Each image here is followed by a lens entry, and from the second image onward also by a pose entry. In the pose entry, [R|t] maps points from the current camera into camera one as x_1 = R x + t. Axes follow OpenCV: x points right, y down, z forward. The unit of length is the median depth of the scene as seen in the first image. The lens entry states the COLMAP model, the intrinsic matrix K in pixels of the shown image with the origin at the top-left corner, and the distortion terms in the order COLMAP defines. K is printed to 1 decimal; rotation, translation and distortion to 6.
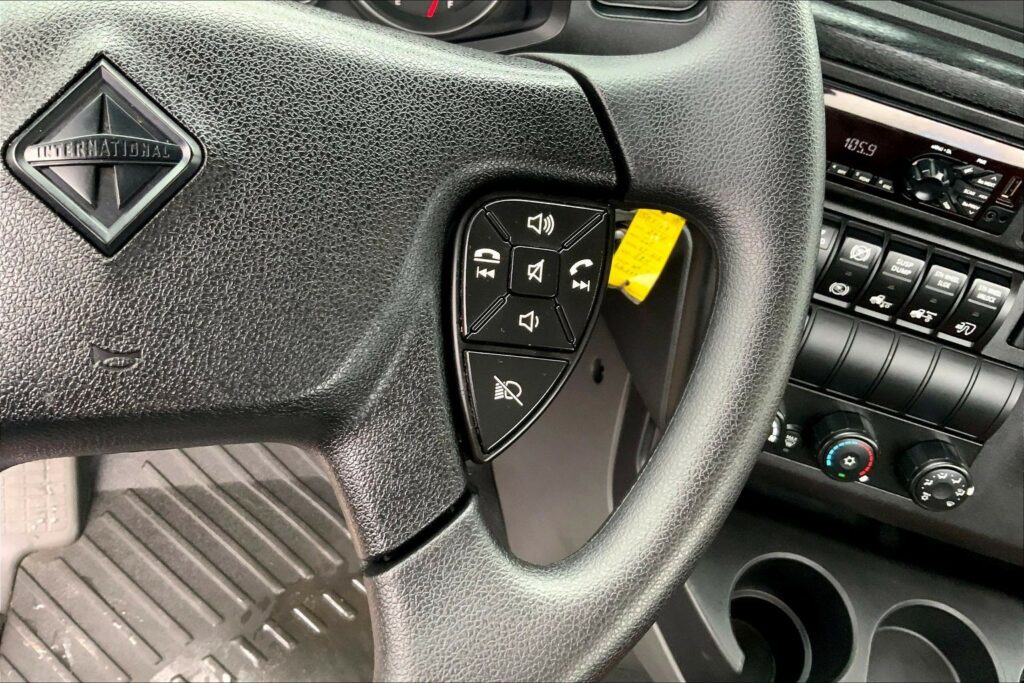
lens RADIAL K [[832.1, 0, 512.0], [0, 832.1, 341.5], [0, 0, 1]] dist [0.102563, -0.225315]
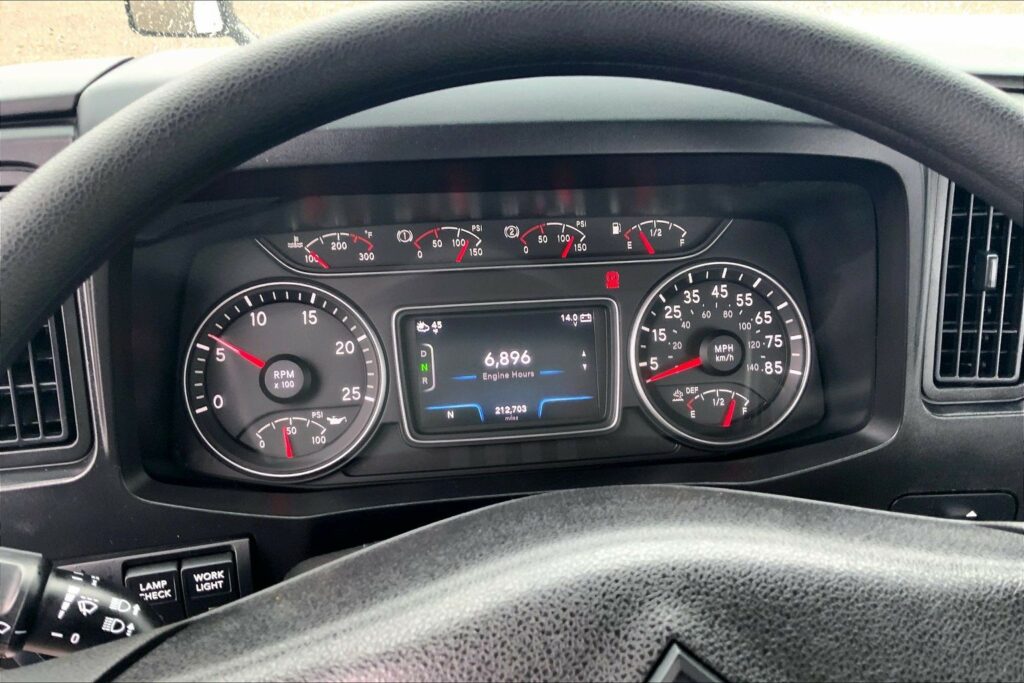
lens RADIAL K [[832.1, 0, 512.0], [0, 832.1, 341.5], [0, 0, 1]] dist [0.102563, -0.225315]
pose [[0.988550, -0.110372, -0.102892, -0.224525], [0.066903, 0.931798, -0.356758, -0.139614], [0.135251, 0.345789, 0.928513, 0.026672]]
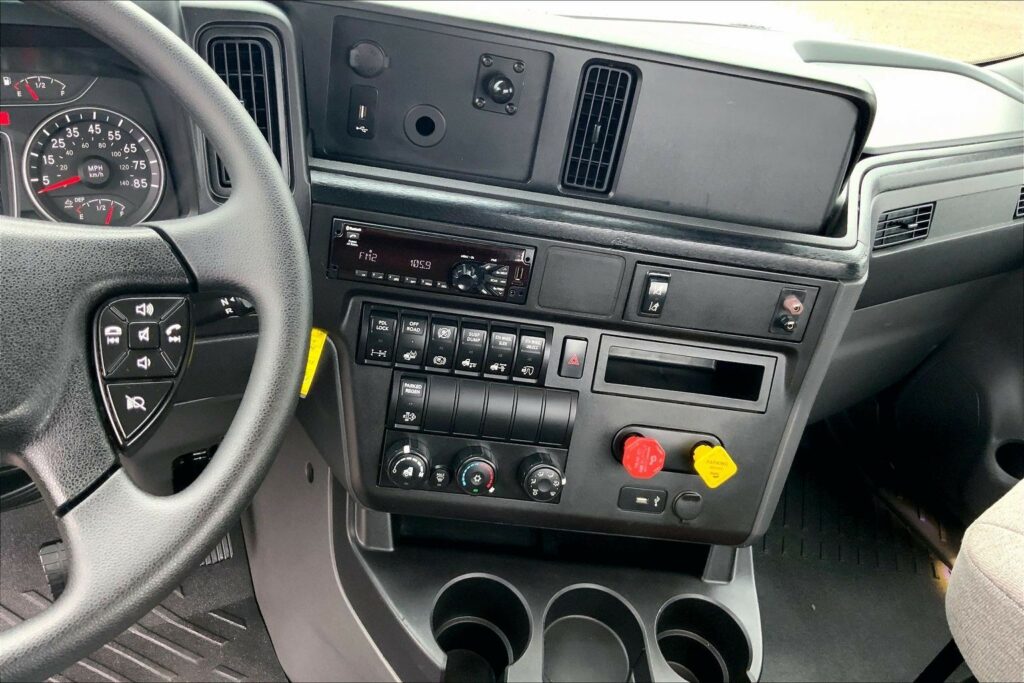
lens RADIAL K [[832.1, 0, 512.0], [0, 832.1, 341.5], [0, 0, 1]] dist [0.102563, -0.225315]
pose [[0.954167, -0.170922, 0.245666, 0.164913], [0.221323, 0.955547, -0.194797, 0.222821], [-0.201450, 0.240241, 0.949580, -0.418034]]
